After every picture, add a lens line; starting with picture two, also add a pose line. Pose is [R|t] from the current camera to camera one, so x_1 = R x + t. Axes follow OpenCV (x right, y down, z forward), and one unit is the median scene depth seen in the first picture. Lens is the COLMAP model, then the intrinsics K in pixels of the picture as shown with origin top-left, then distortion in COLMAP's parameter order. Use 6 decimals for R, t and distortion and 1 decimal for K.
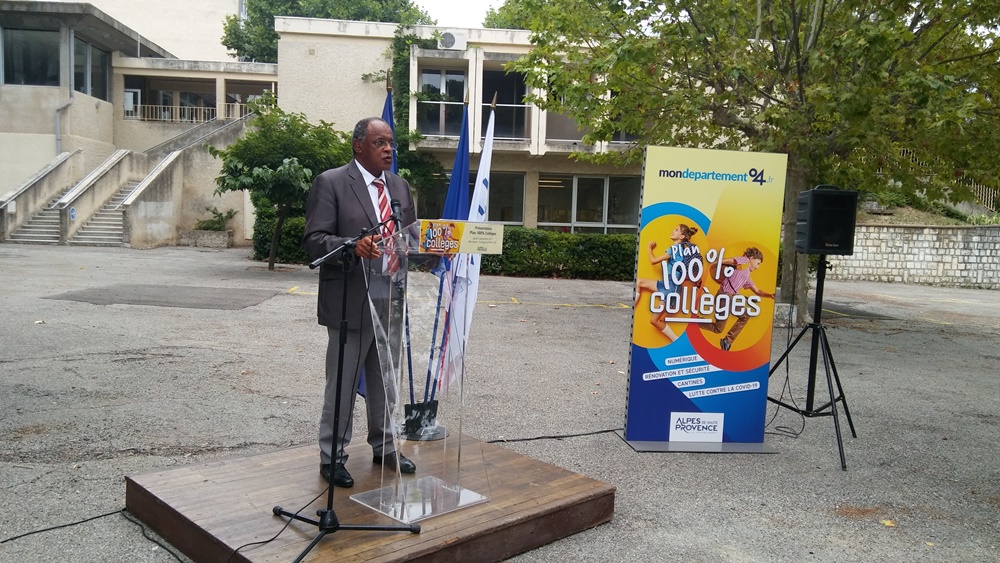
lens RADIAL K [[768.3, 0, 499.7], [0, 768.3, 284.6], [0, 0, 1]] dist [-0.002349, -0.002553]
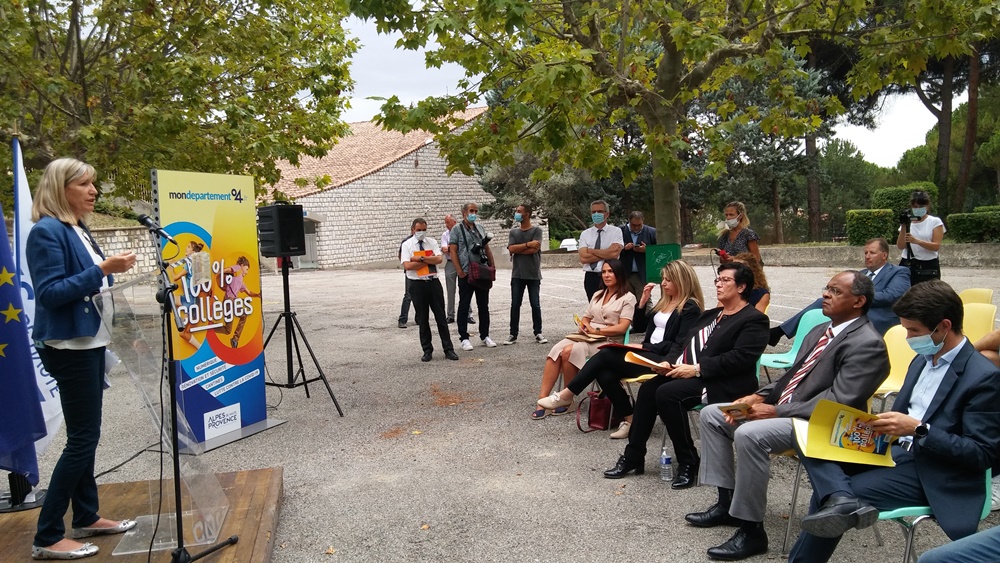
lens RADIAL K [[768.3, 0, 499.9], [0, 768.3, 278.2], [0, 0, 1]] dist [-0.002349, -0.002553]
pose [[0.494387, -0.122080, 0.860626, -0.483799], [0.130479, 0.989293, 0.065377, -0.040498], [-0.859393, 0.079972, 0.505023, 0.076330]]
